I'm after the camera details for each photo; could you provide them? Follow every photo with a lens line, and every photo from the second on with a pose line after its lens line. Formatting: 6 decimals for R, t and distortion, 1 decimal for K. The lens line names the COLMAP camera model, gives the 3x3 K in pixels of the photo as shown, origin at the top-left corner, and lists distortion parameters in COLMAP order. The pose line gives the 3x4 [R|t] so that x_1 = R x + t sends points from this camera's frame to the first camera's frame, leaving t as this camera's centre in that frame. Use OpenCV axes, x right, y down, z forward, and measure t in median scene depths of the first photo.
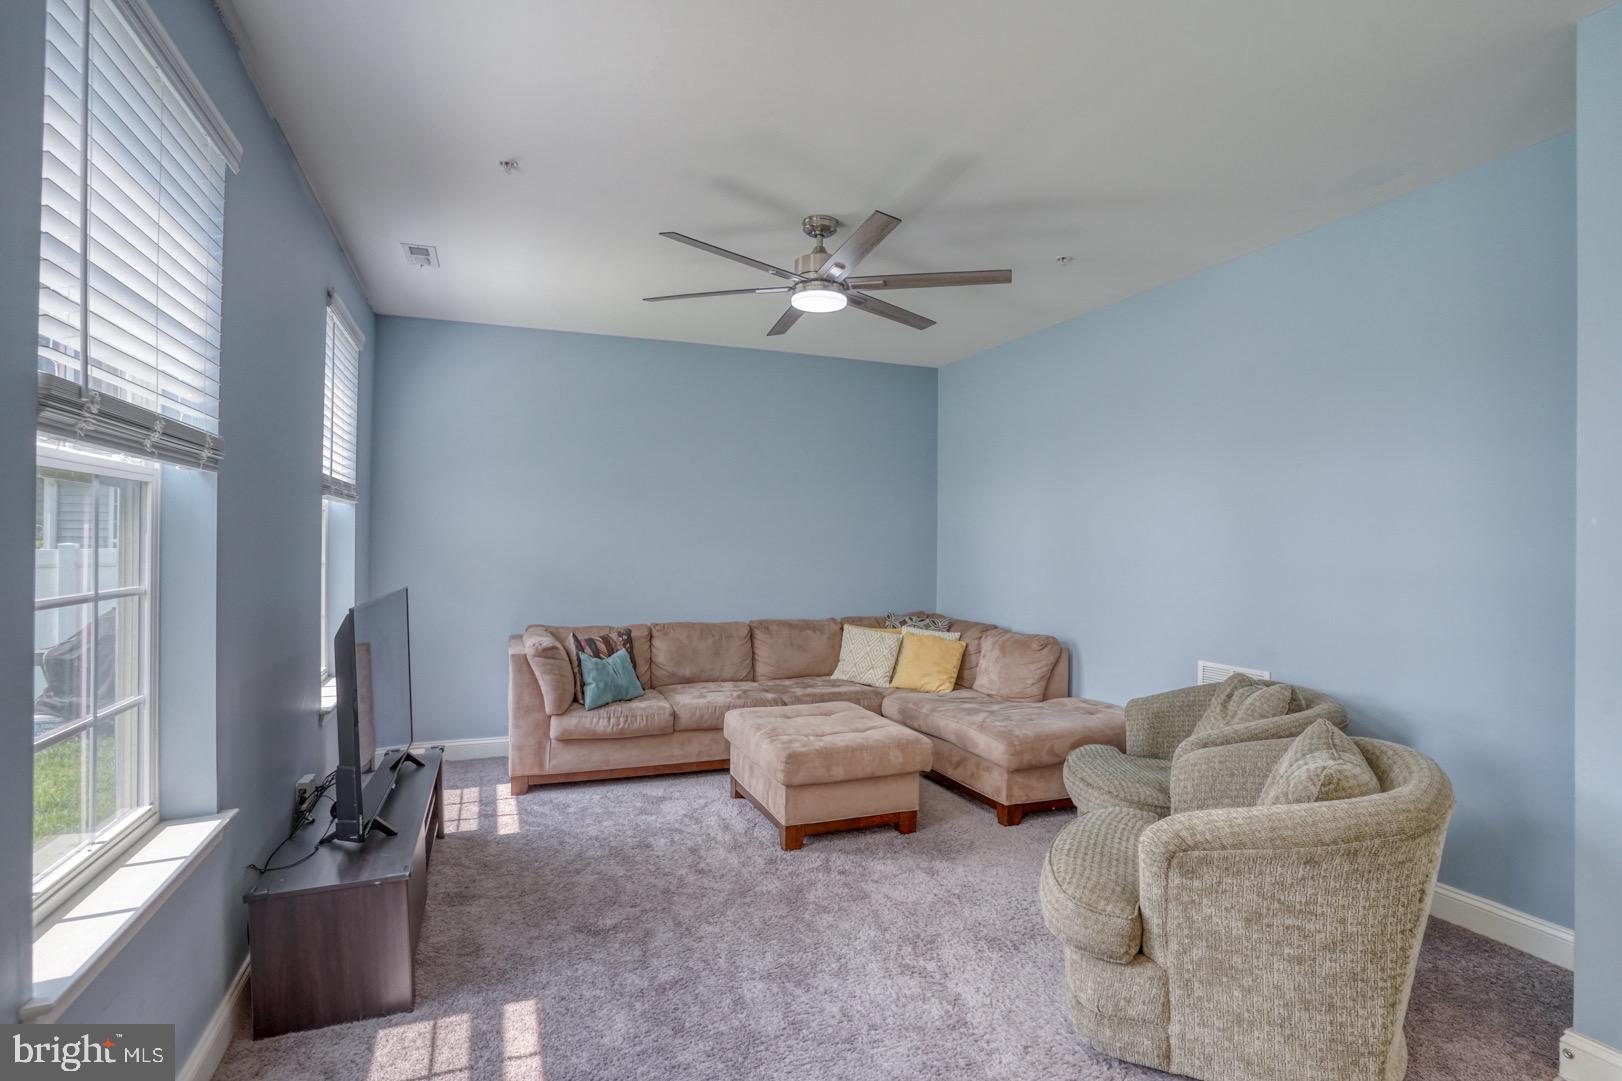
lens RADIAL K [[799.9, 0, 811.0], [0, 799.9, 540.5], [0, 0, 1]] dist [-0.102142, 0.037973]
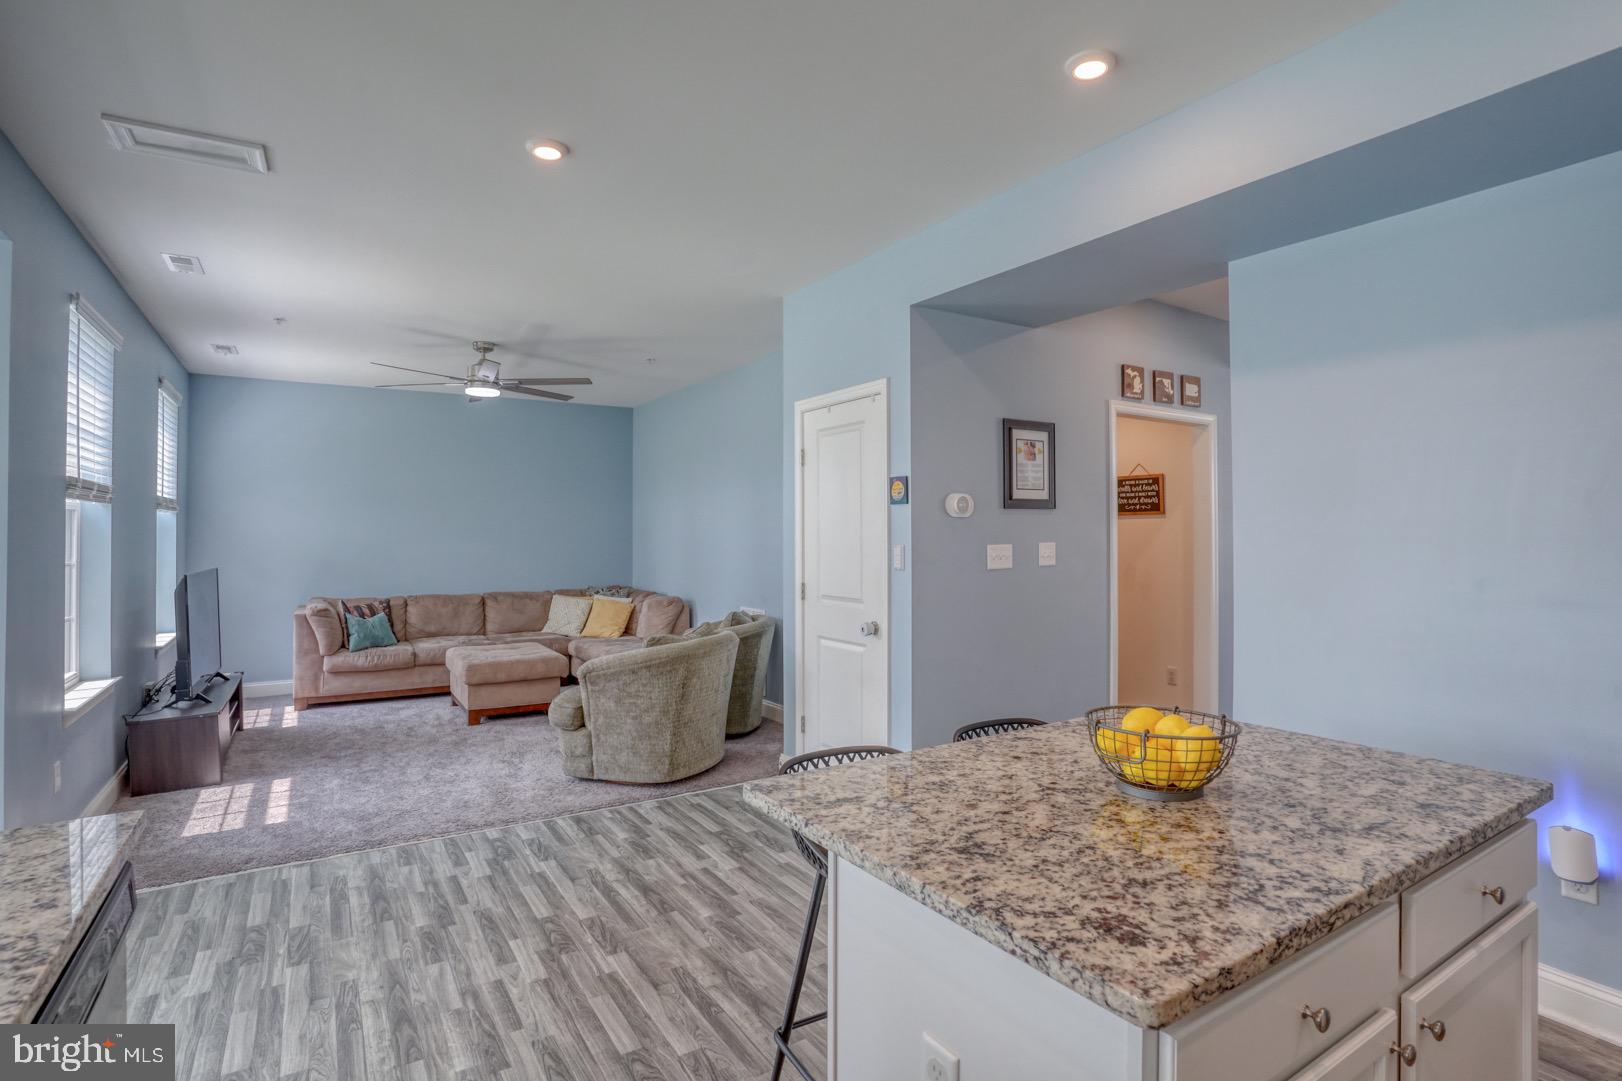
lens RADIAL K [[800.7, 0, 840.4], [0, 800.7, 531.6], [0, 0, 1]] dist [-0.109808, 0.034991]
pose [[0.976263, -0.008294, 0.216428, 0.305093], [0.008765, 0.999961, -0.001215, 0.000819], [-0.216409, 0.003084, 0.976298, -0.605229]]
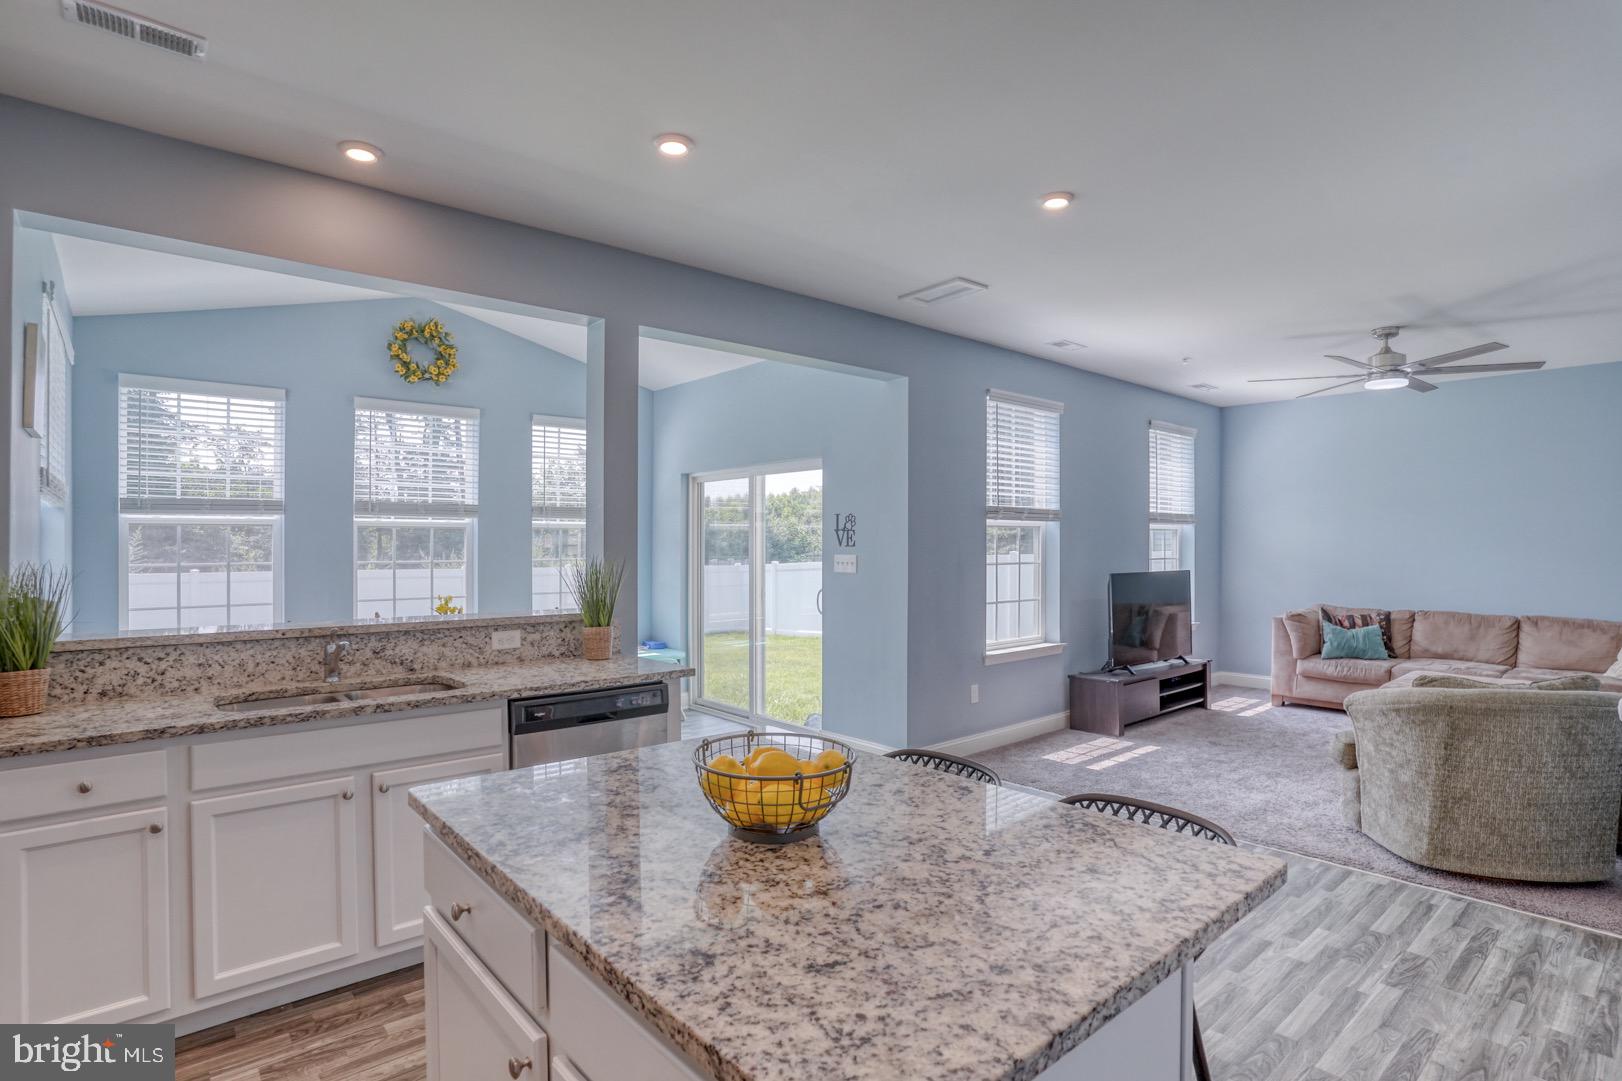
lens RADIAL K [[819.0, 0, 815.0], [0, 819.0, 536.7], [0, 0, 1]] dist [-0.080349, 0.040994]
pose [[0.329297, -0.012230, -0.944147, 0.833110], [0.001932, 0.999923, -0.012279, 0.001778], [0.944225, 0.002220, 0.329295, -0.398881]]
